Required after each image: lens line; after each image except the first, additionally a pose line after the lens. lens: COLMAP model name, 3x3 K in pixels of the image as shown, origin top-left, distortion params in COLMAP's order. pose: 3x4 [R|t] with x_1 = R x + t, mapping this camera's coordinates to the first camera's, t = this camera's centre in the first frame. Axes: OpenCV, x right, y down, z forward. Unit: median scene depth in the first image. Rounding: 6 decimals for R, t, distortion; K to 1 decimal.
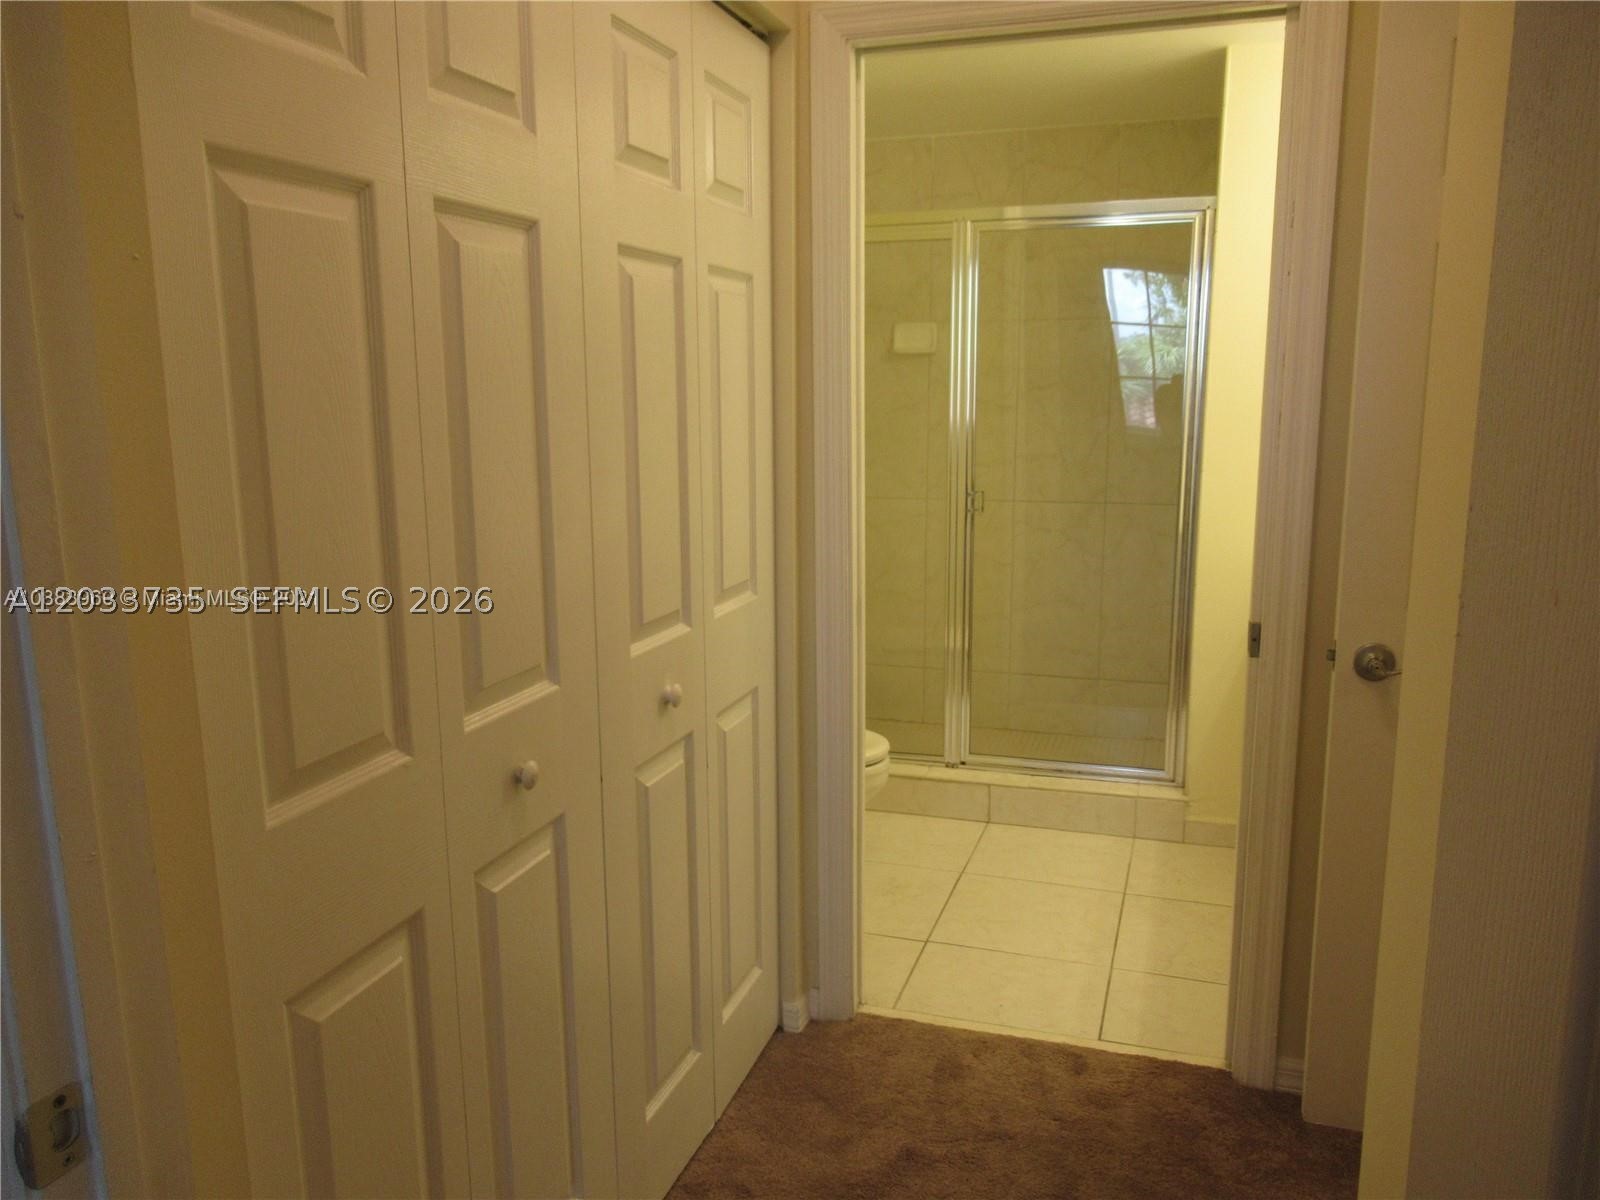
lens RADIAL K [[1192.9, 0, 793.8], [0, 1192.9, 589.4], [0, 0, 1]] dist [-0.047047, 0.000175]
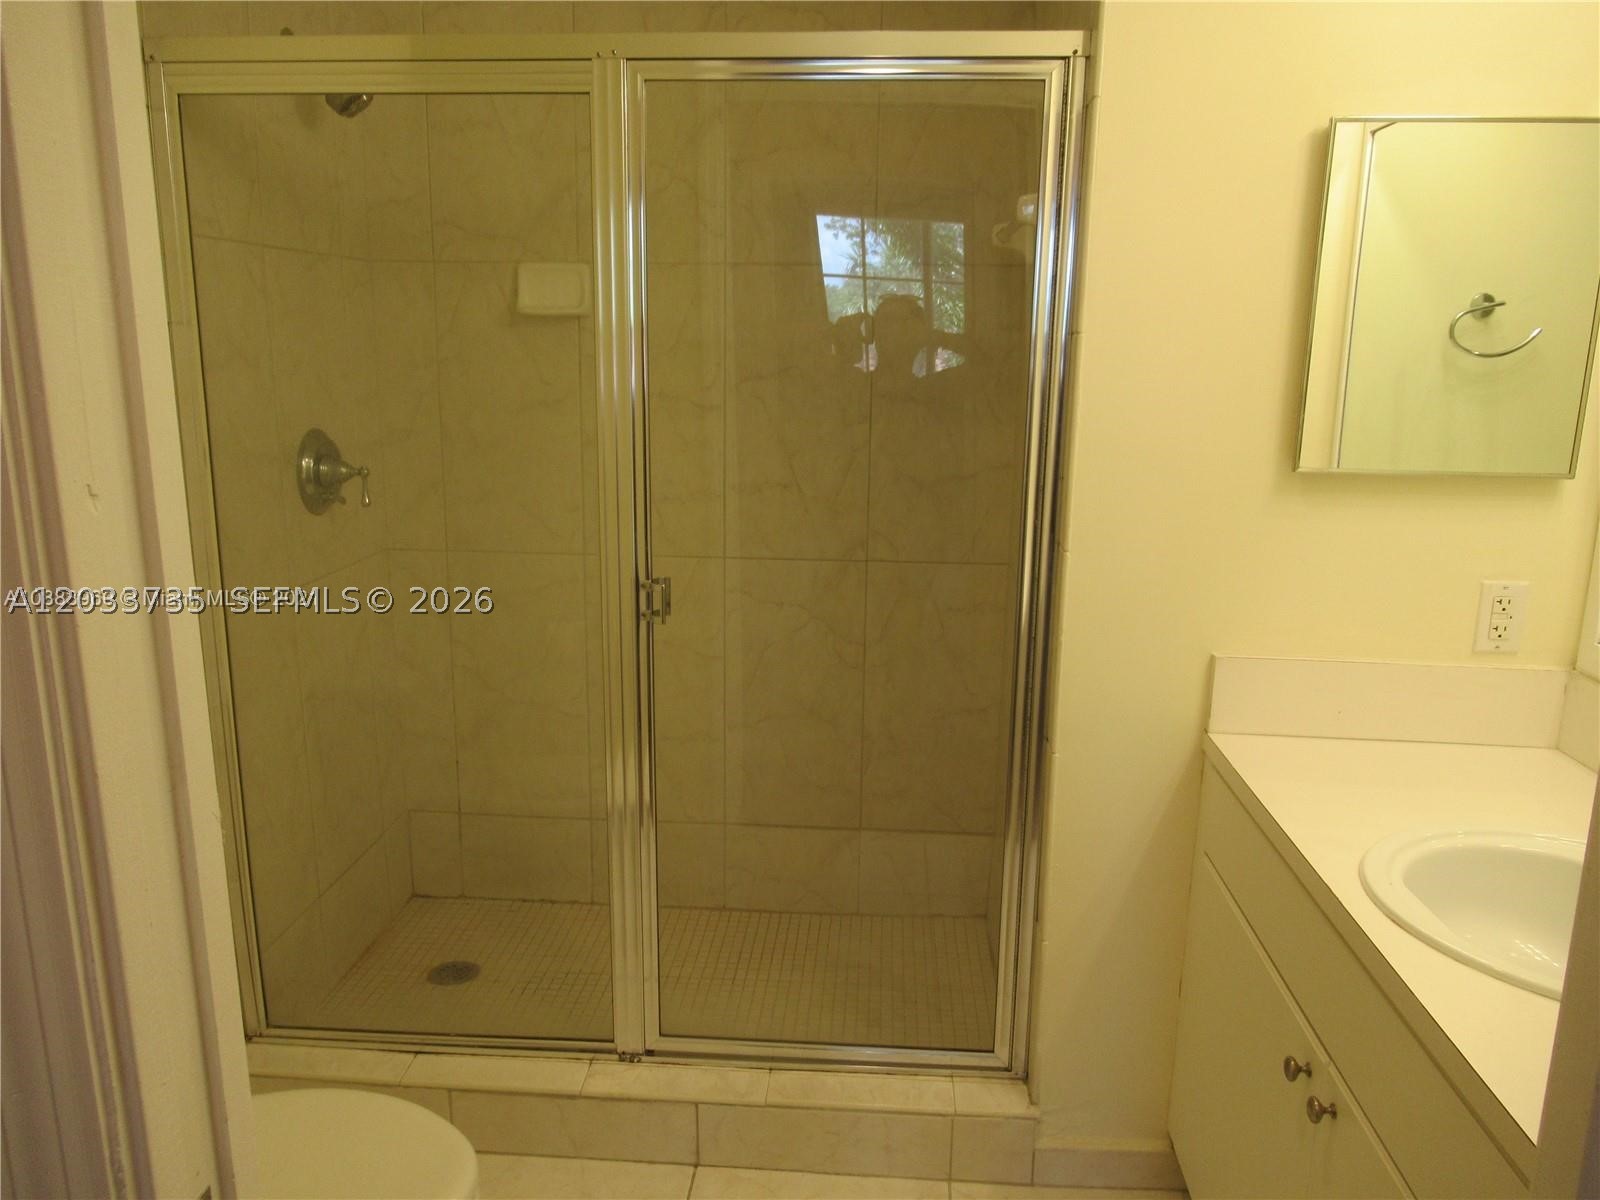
lens RADIAL K [[1192.9, 0, 796.1], [0, 1192.9, 612.4], [0, 0, 1]] dist [-0.047047, 0.000175]
pose [[0.969877, -0.040374, 0.240226, 0.084391], [0.025993, 0.997692, 0.062736, -0.099232], [-0.242204, -0.054602, 0.968688, 0.457100]]
